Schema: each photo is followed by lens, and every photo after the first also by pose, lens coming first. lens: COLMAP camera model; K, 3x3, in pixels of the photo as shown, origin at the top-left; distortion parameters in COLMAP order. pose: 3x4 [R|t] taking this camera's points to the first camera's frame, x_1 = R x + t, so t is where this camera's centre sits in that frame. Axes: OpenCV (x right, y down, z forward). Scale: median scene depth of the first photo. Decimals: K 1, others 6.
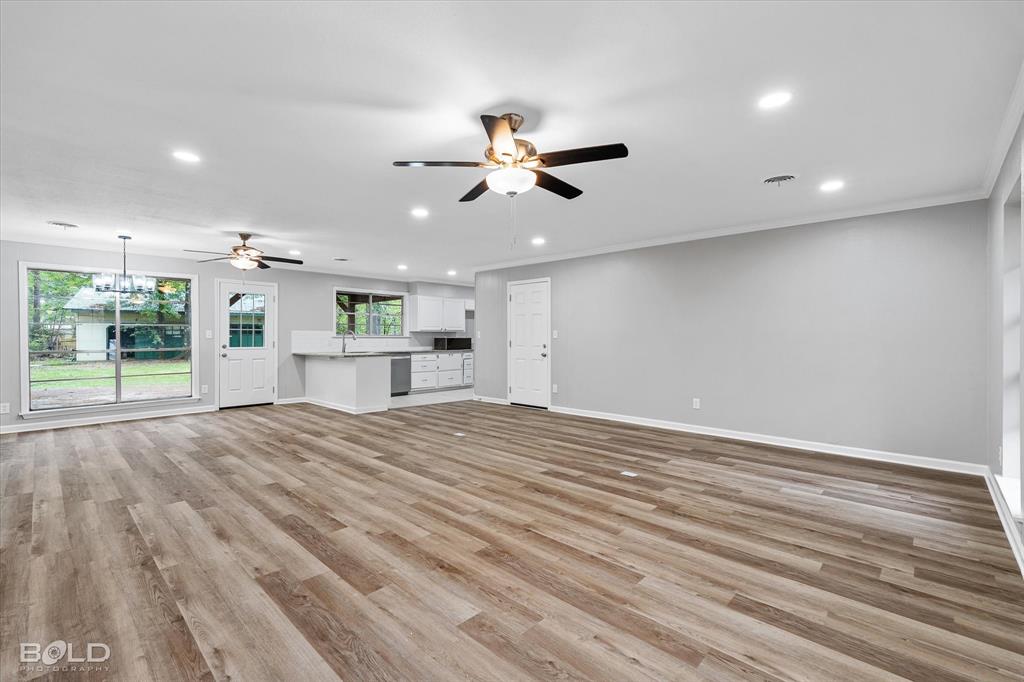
lens RADIAL K [[449.0, 0, 508.6], [0, 449.0, 336.0], [0, 0, 1]] dist [-0.003693, 0.000449]
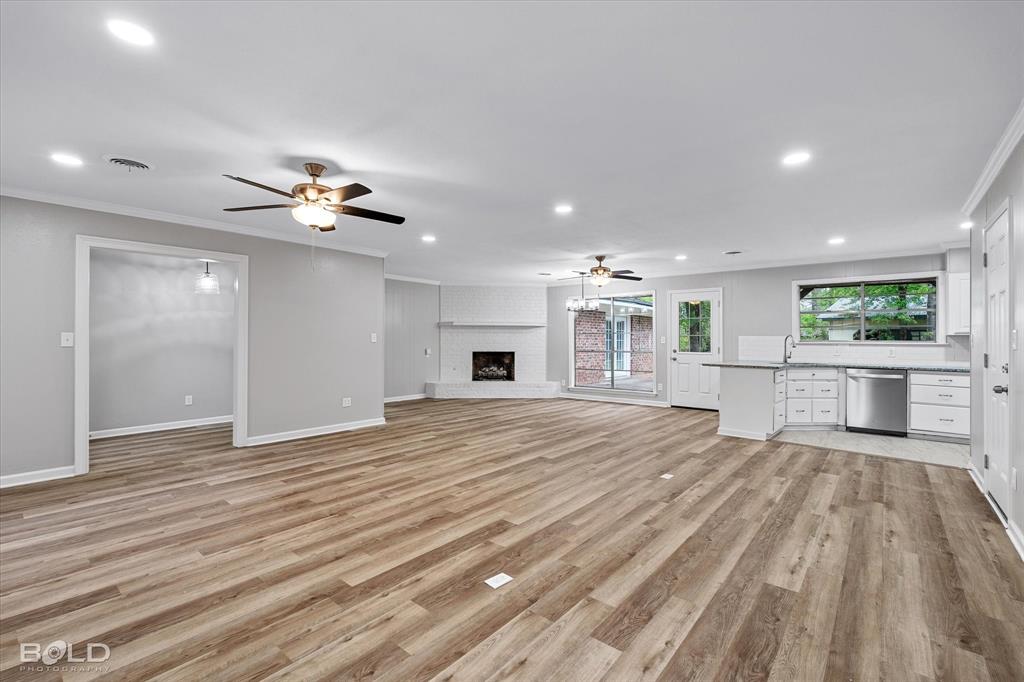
lens RADIAL K [[449.0, 0, 509.7], [0, 449.0, 337.3], [0, 0, 1]] dist [-0.003693, 0.000449]
pose [[0.060278, -0.007274, -0.998155, 0.888715], [-0.003568, 0.999965, -0.007503, -0.001932], [0.998175, 0.004014, 0.060250, 1.023293]]
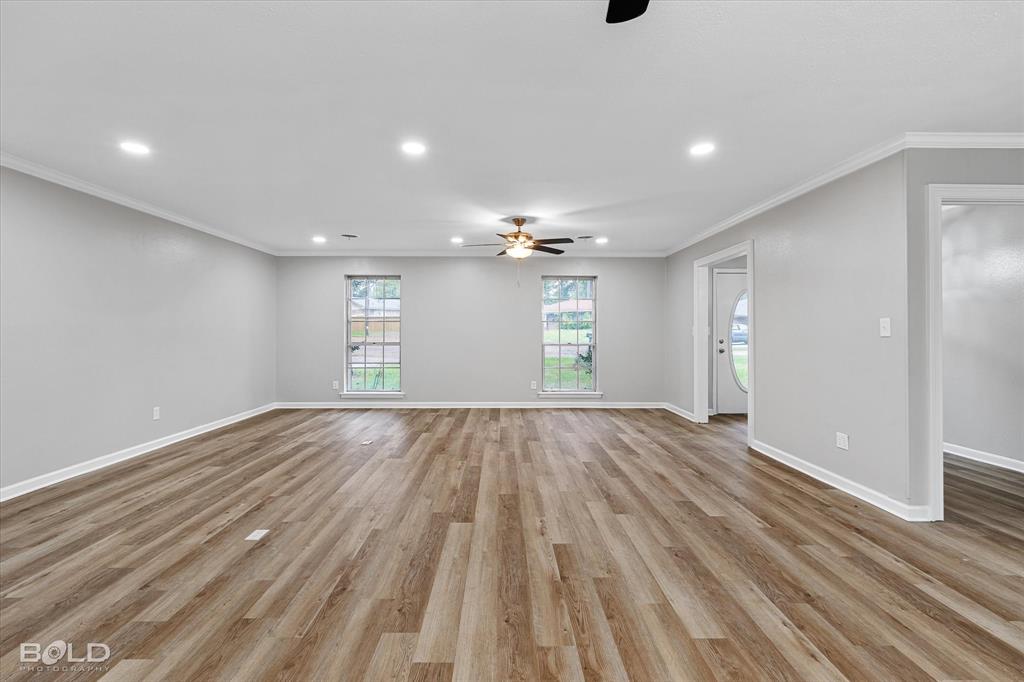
lens RADIAL K [[459.6, 0, 504.8], [0, 459.6, 326.1], [0, 0, 1]] dist [-0.001812, -0.000384]
pose [[-0.696712, 0.006372, 0.717323, -0.958769], [-0.000302, 0.999958, -0.009176, -0.004727], [-0.717351, -0.006610, -0.696681, 1.692083]]
